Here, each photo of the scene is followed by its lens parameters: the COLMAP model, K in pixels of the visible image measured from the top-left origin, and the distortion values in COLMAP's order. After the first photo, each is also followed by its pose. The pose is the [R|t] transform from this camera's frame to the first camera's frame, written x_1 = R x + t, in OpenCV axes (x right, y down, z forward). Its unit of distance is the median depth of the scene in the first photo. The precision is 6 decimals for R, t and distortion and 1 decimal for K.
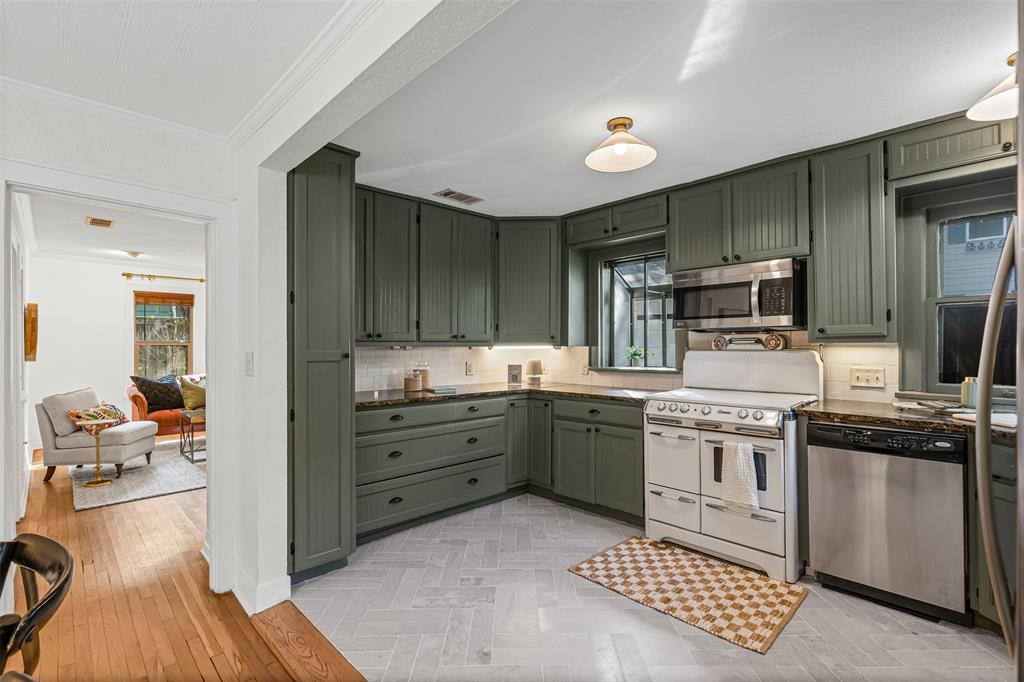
lens RADIAL K [[474.3, 0, 514.5], [0, 474.3, 346.1], [0, 0, 1]] dist [0.000692, 0.000389]
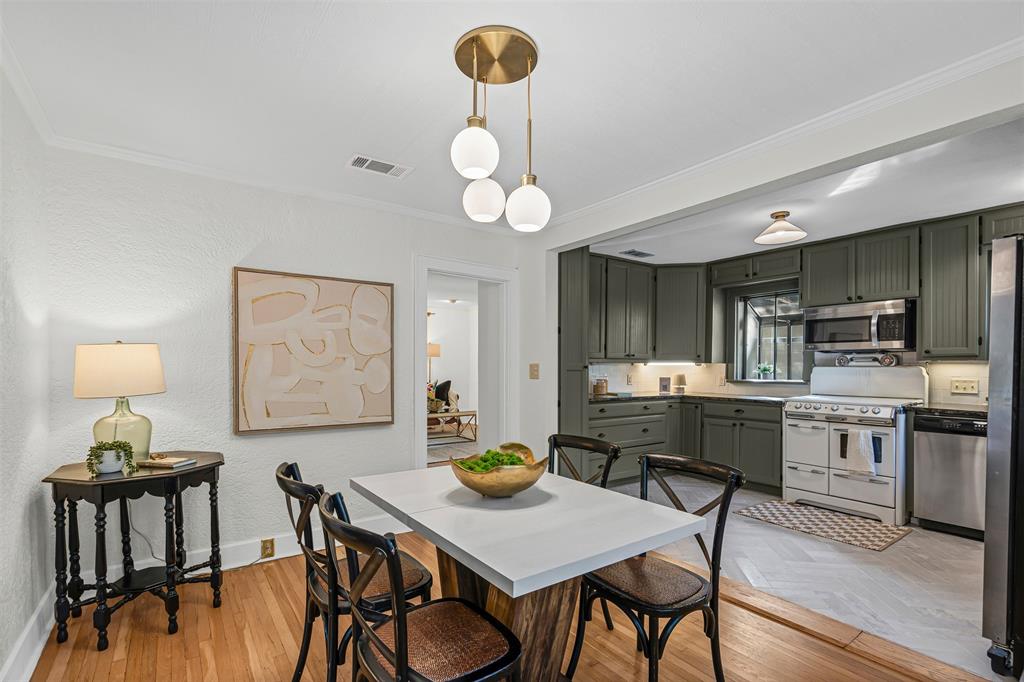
lens RADIAL K [[478.3, 0, 513.1], [0, 478.3, 374.1], [0, 0, 1]] dist [-0.000049, 0.000026]
pose [[0.988542, 0.010044, -0.150614, -0.315316], [-0.007519, 0.999822, 0.017331, 0.016306], [0.150761, -0.016000, 0.988441, -0.527034]]
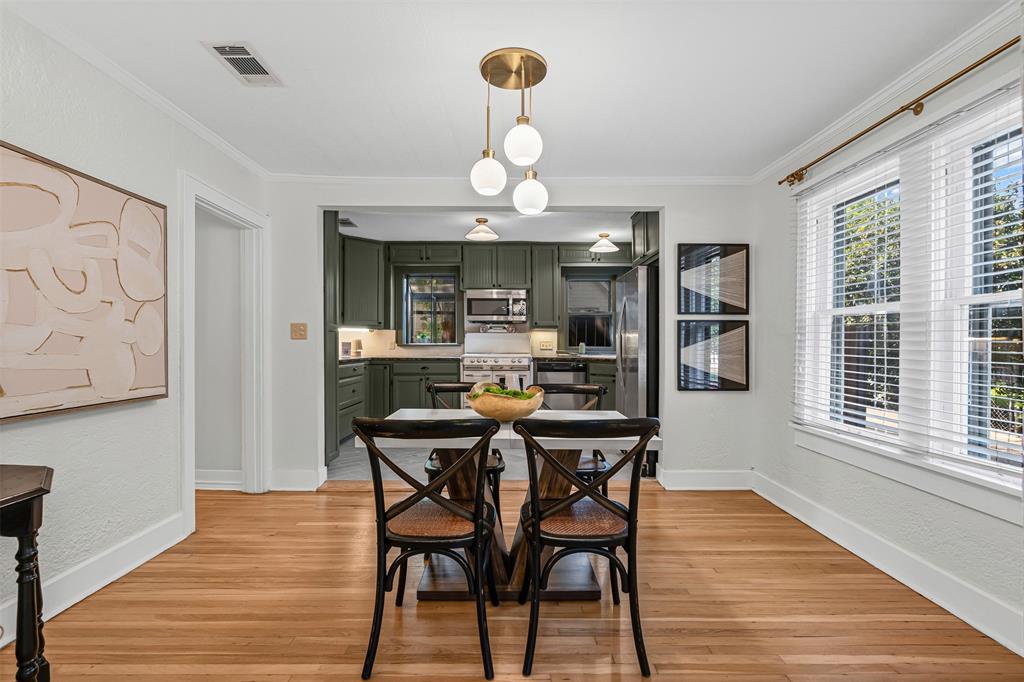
lens RADIAL K [[474.3, 0, 514.5], [0, 474.3, 346.1], [0, 0, 1]] dist [0.000692, 0.000389]
pose [[0.694469, 0.001942, 0.719520, -0.964175], [-0.007290, 0.999964, 0.004337, 0.061115], [-0.719486, -0.008257, 0.694458, -0.451728]]
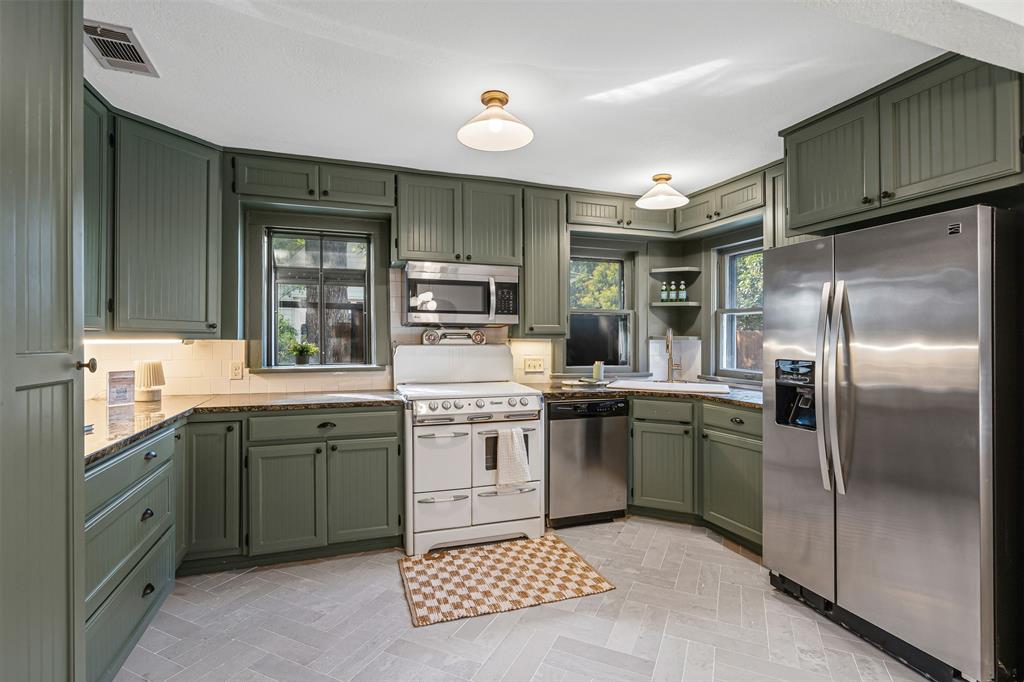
lens RADIAL K [[485.7, 0, 511.1], [0, 485.7, 338.5], [0, 0, 1]] dist [-0.001395, 0.000261]
pose [[0.420442, 0.006128, 0.907299, -0.500784], [-0.005748, 0.999975, -0.004090, -0.001323], [-0.907301, -0.003496, 0.420467, 0.473824]]
